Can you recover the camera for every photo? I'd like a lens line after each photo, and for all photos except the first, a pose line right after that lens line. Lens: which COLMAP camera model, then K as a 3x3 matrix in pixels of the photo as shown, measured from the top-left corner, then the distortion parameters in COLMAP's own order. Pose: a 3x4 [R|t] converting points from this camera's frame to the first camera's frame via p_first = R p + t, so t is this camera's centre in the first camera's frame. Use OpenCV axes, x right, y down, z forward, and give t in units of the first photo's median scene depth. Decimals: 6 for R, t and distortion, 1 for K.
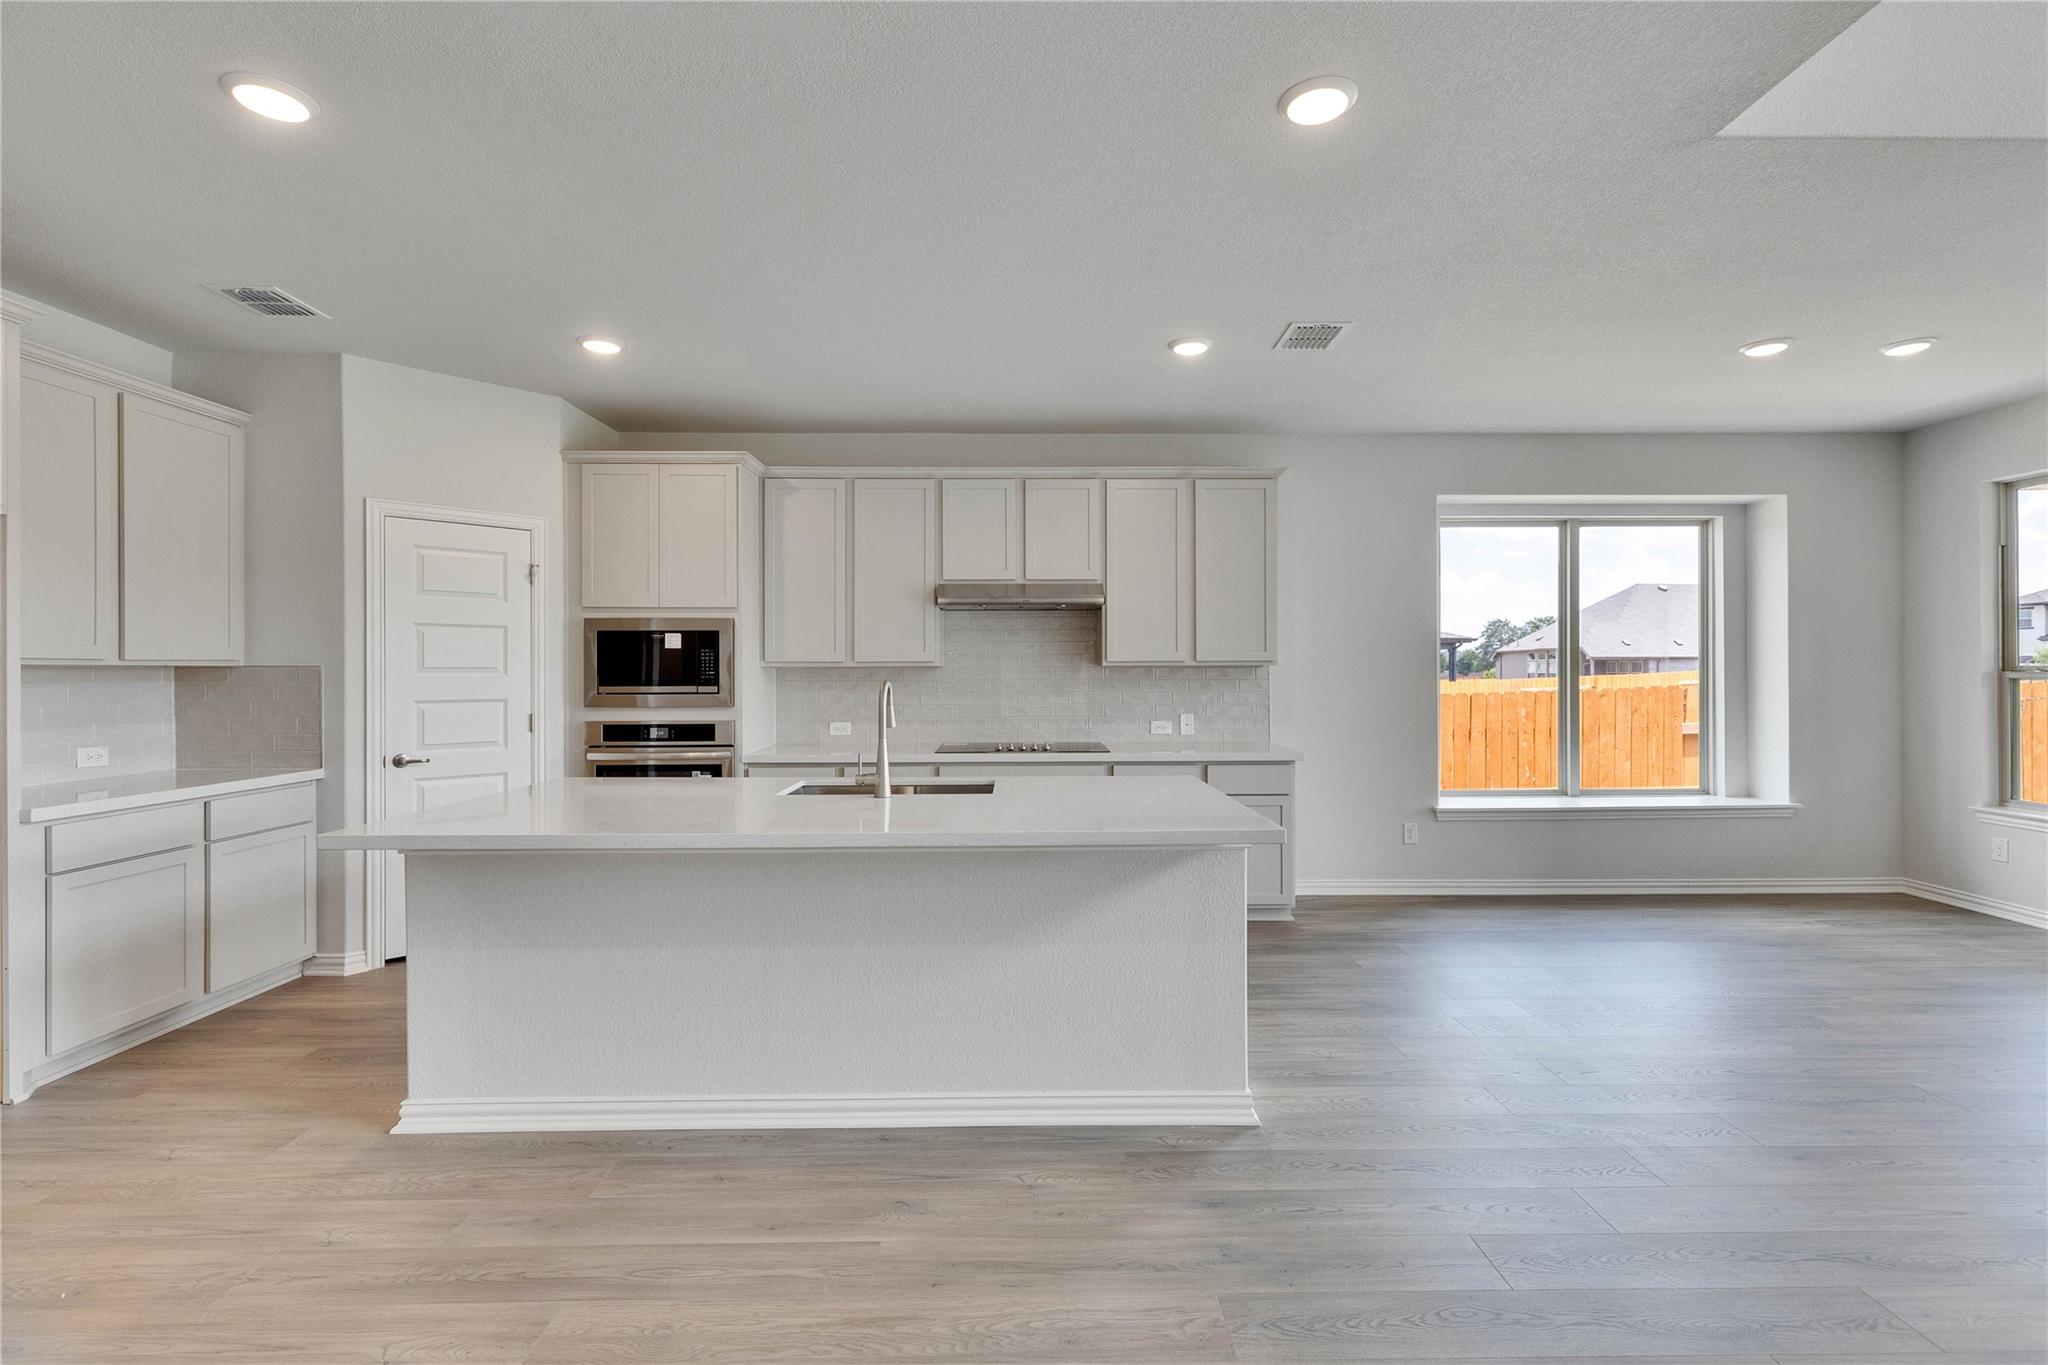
lens RADIAL K [[920.0, 0, 1031.0], [0, 920.0, 672.6], [0, 0, 1]] dist [0.002659, 0.000268]
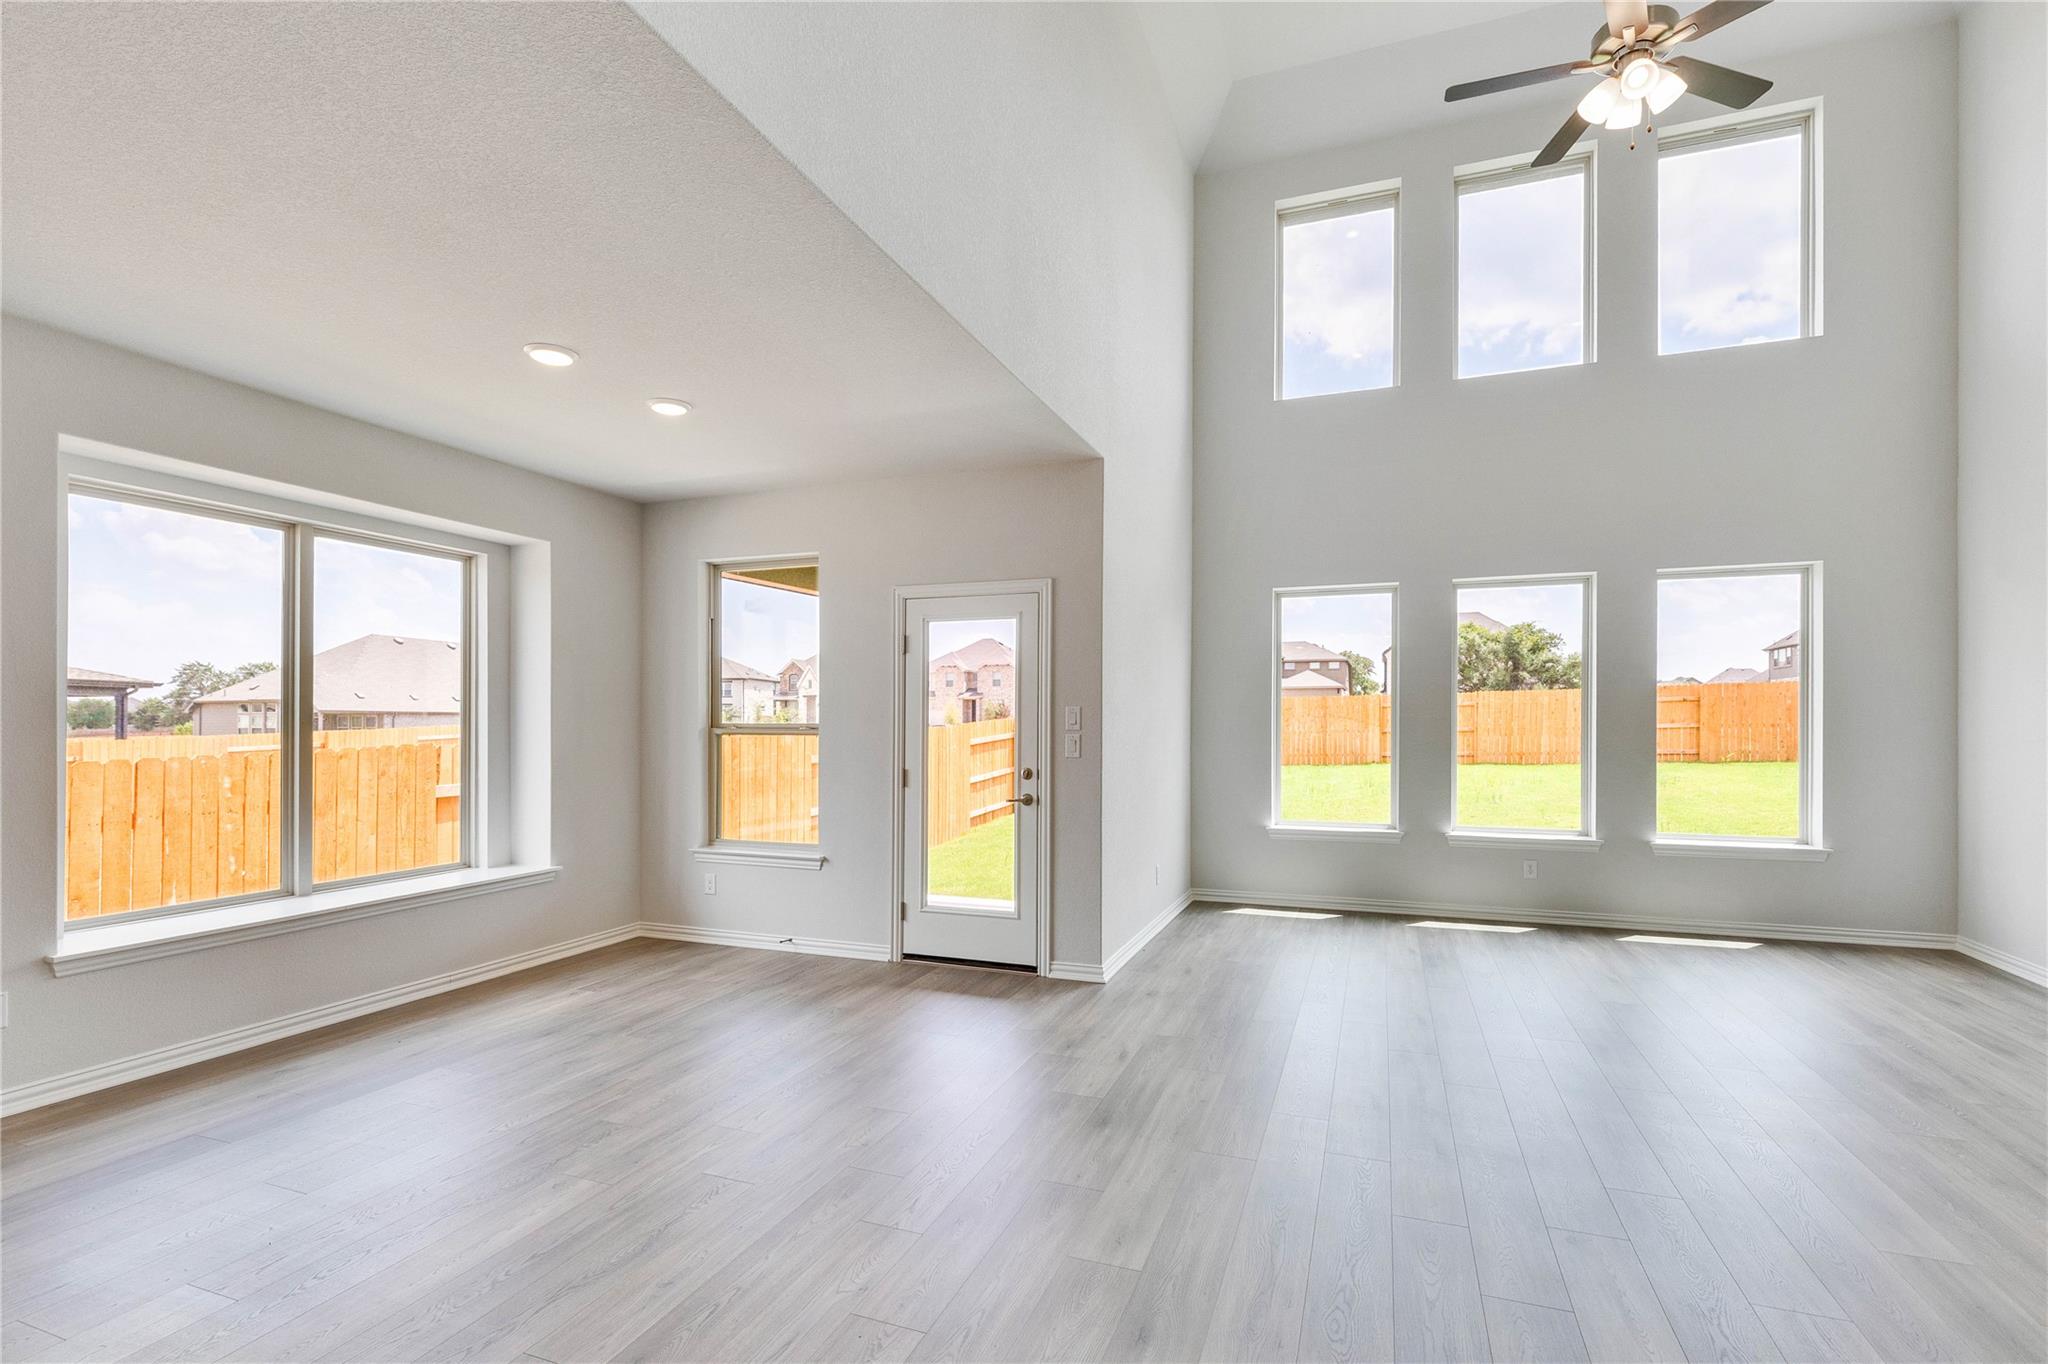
lens RADIAL K [[928.7, 0, 1030.2], [0, 928.7, 720.5], [0, 0, 1]] dist [0.001212, 0.000587]
pose [[0.362456, 0.007465, 0.931971, 0.101791], [-0.000521, 0.999969, -0.007807, -0.001620], [-0.932001, 0.002345, 0.362449, 0.181160]]
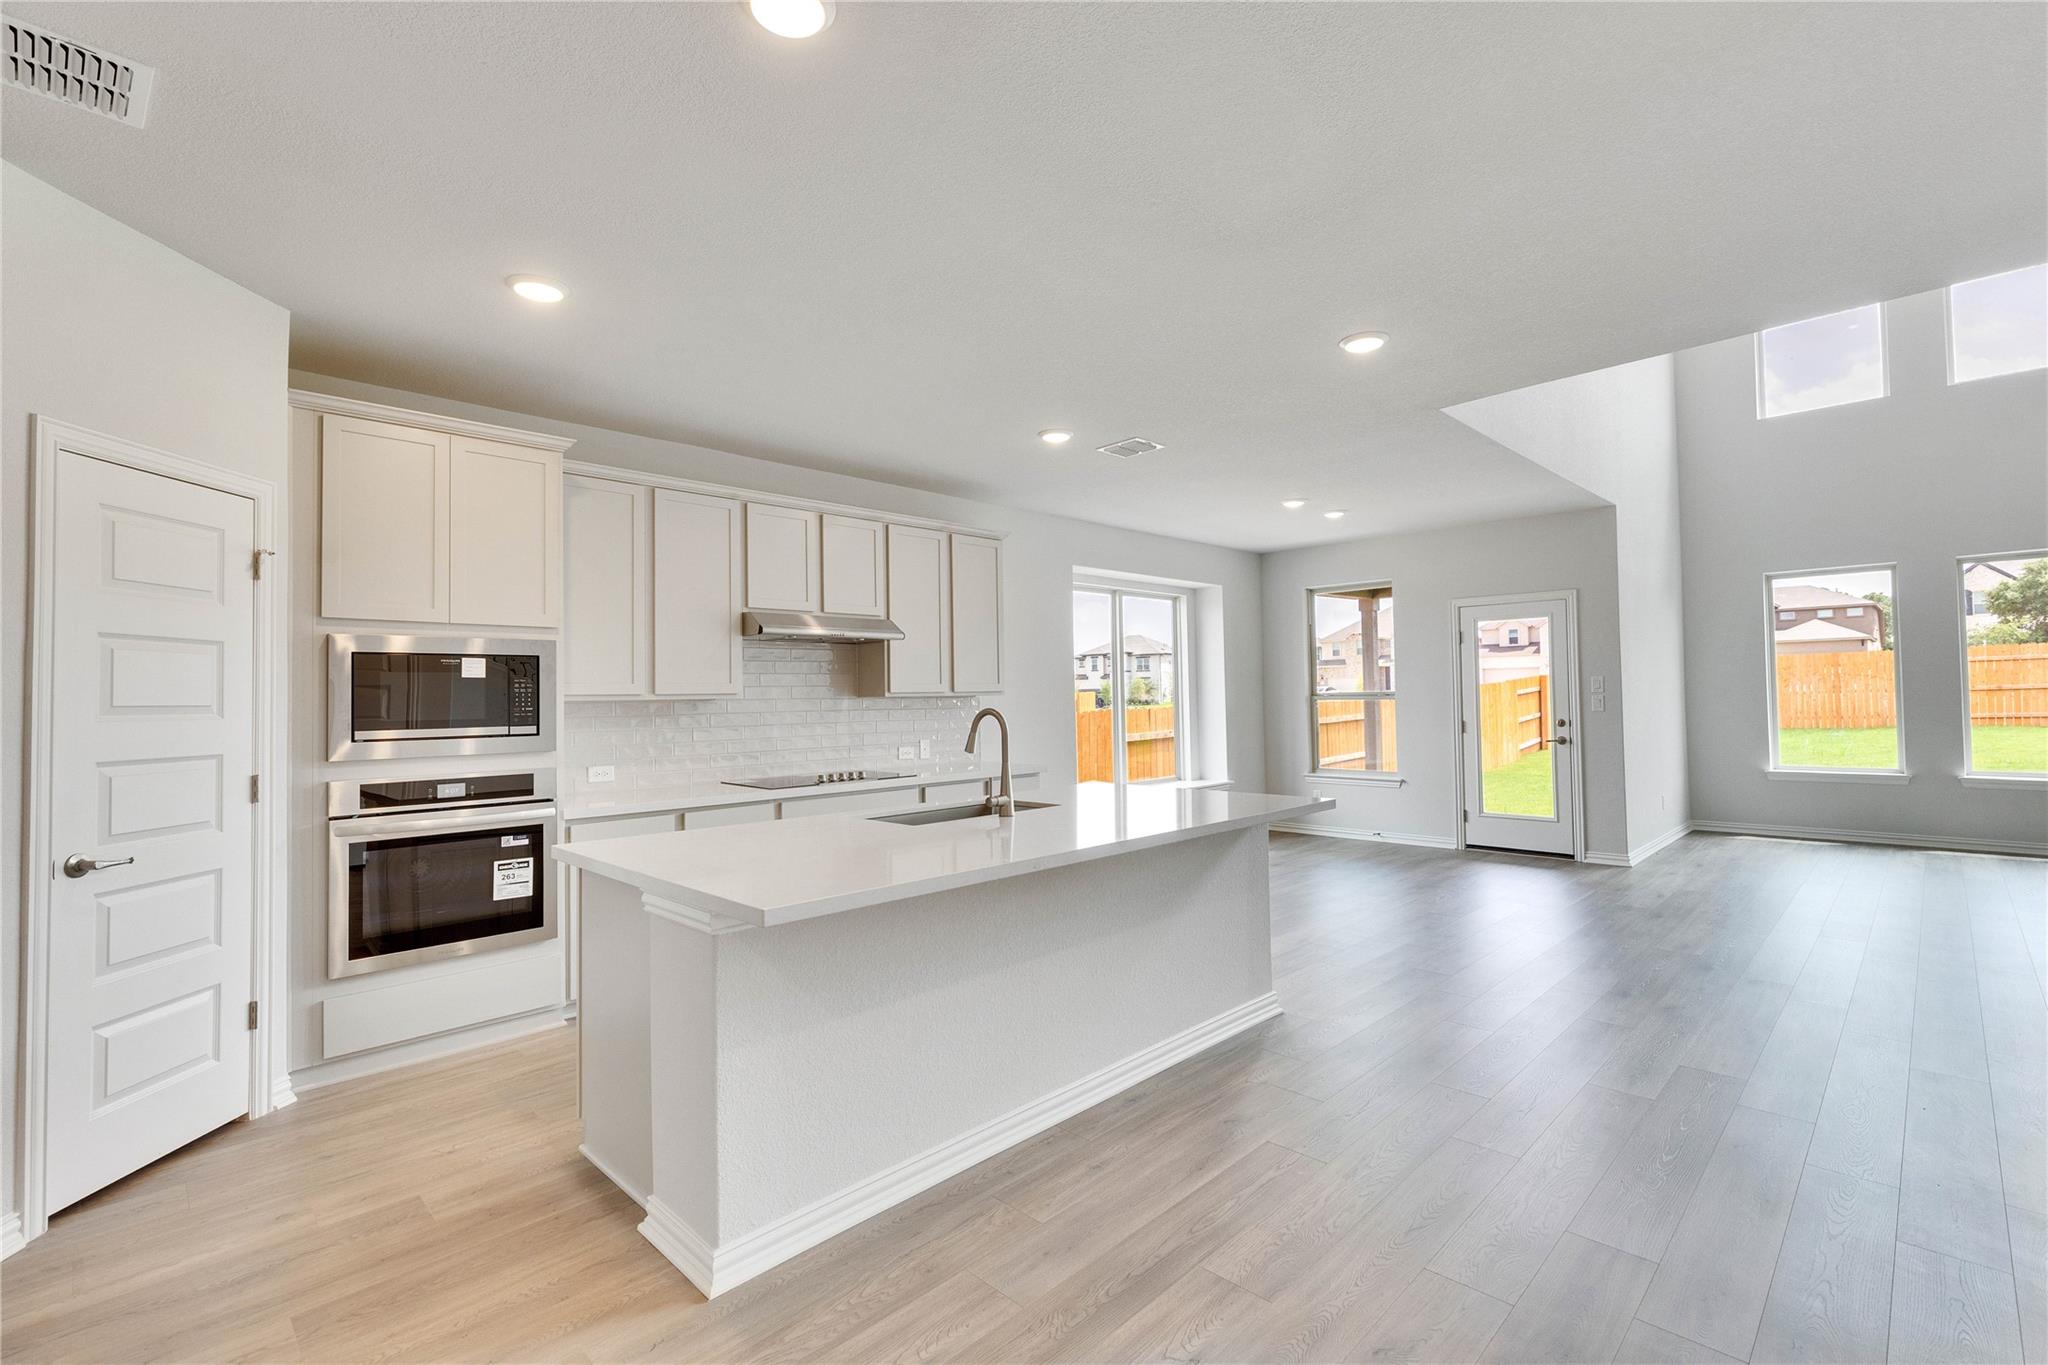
lens RADIAL K [[915.7, 0, 1021.1], [0, 915.7, 670.0], [0, 0, 1]] dist [0.001579, 0.000192]
pose [[0.715119, 0.012648, 0.698889, -0.496583], [0.015687, 0.999294, -0.034135, 0.000209], [-0.698827, 0.035374, 0.714416, 0.115856]]
